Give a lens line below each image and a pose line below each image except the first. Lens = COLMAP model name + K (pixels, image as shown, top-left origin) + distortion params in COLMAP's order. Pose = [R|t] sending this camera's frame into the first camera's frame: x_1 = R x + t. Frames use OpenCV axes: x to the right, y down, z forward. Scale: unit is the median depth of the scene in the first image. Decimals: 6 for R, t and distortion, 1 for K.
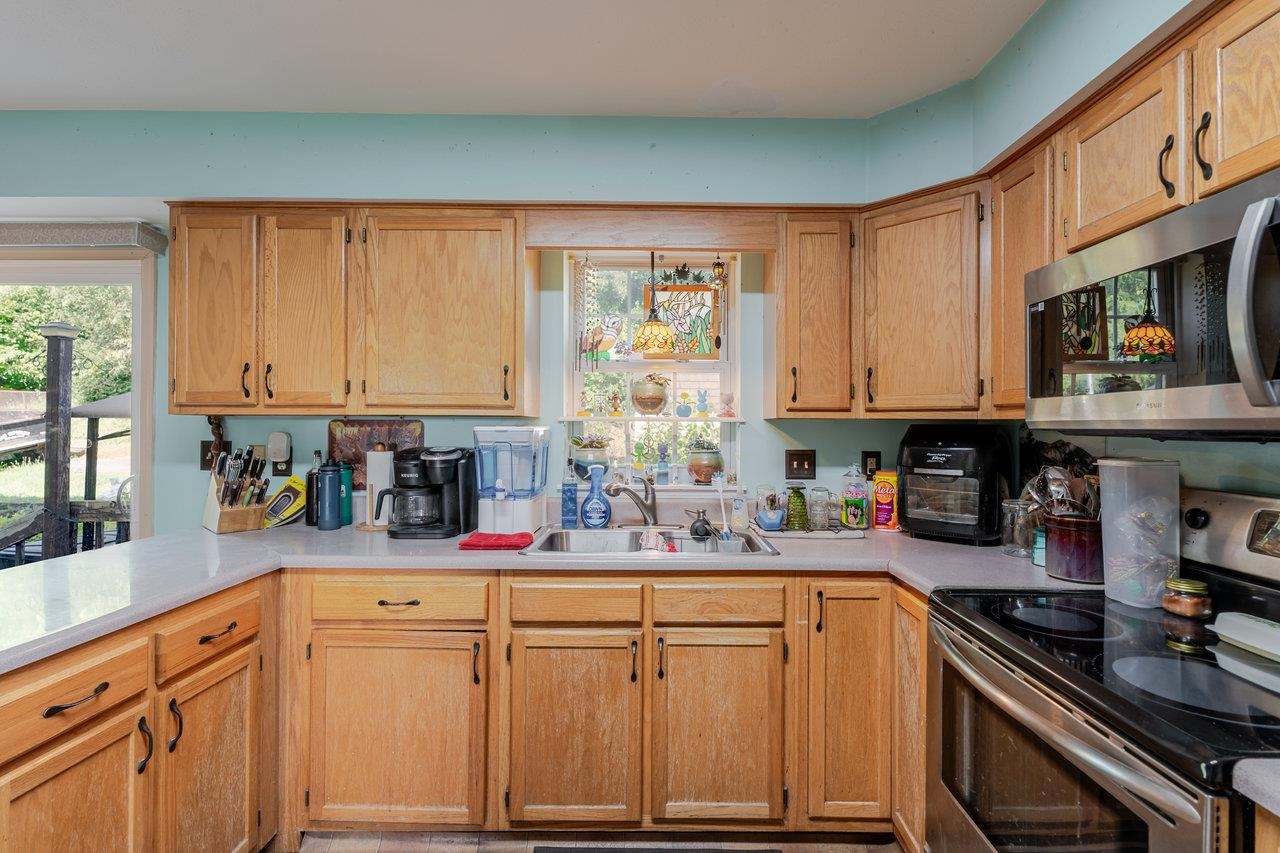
lens RADIAL K [[565.1, 0, 644.3], [0, 565.1, 423.8], [0, 0, 1]] dist [-0.002386, 0.002502]
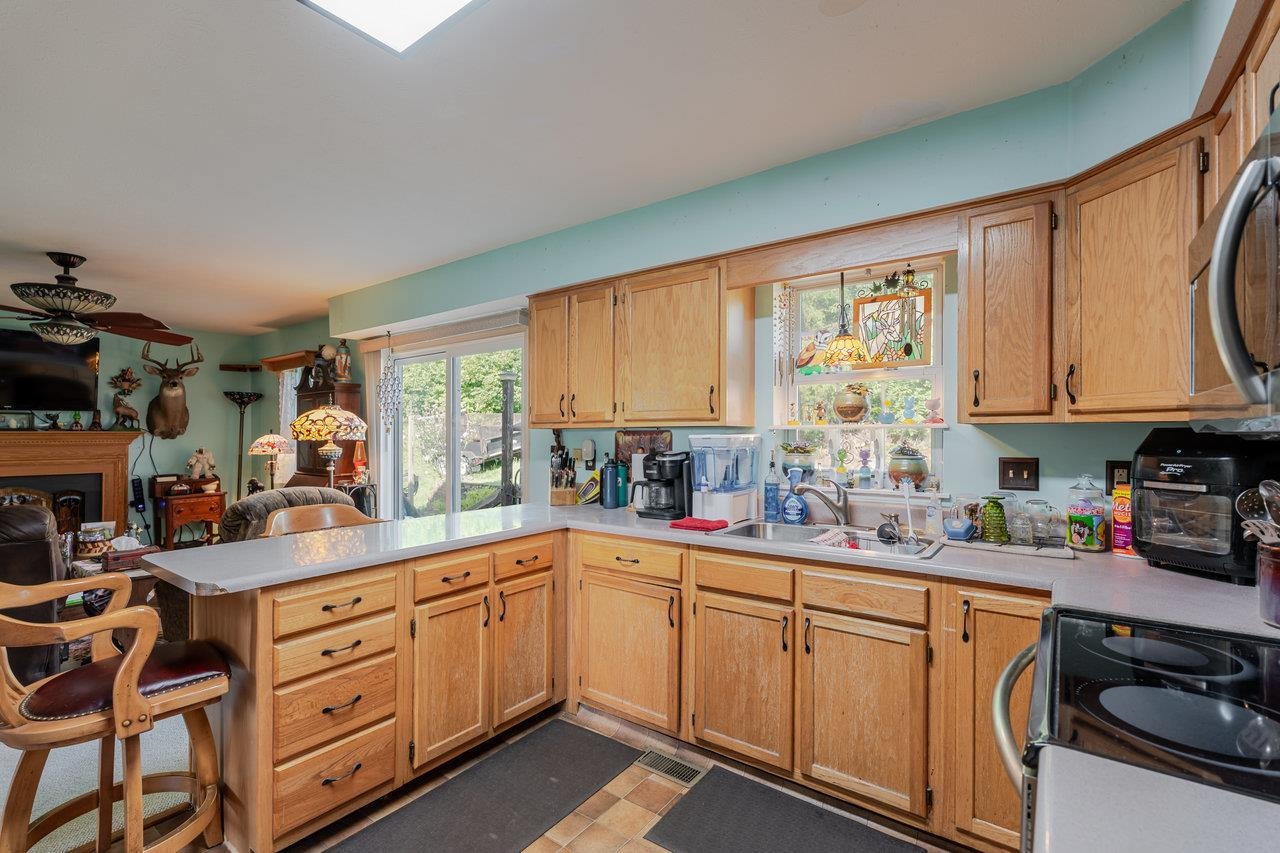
lens RADIAL K [[565.1, 0, 639.3], [0, 565.1, 431.1], [0, 0, 1]] dist [-0.002386, 0.002502]
pose [[0.803653, -0.011541, -0.594987, 0.381820], [0.010928, 0.999930, -0.004634, 0.001166], [0.594998, -0.002778, 0.803722, -0.106205]]
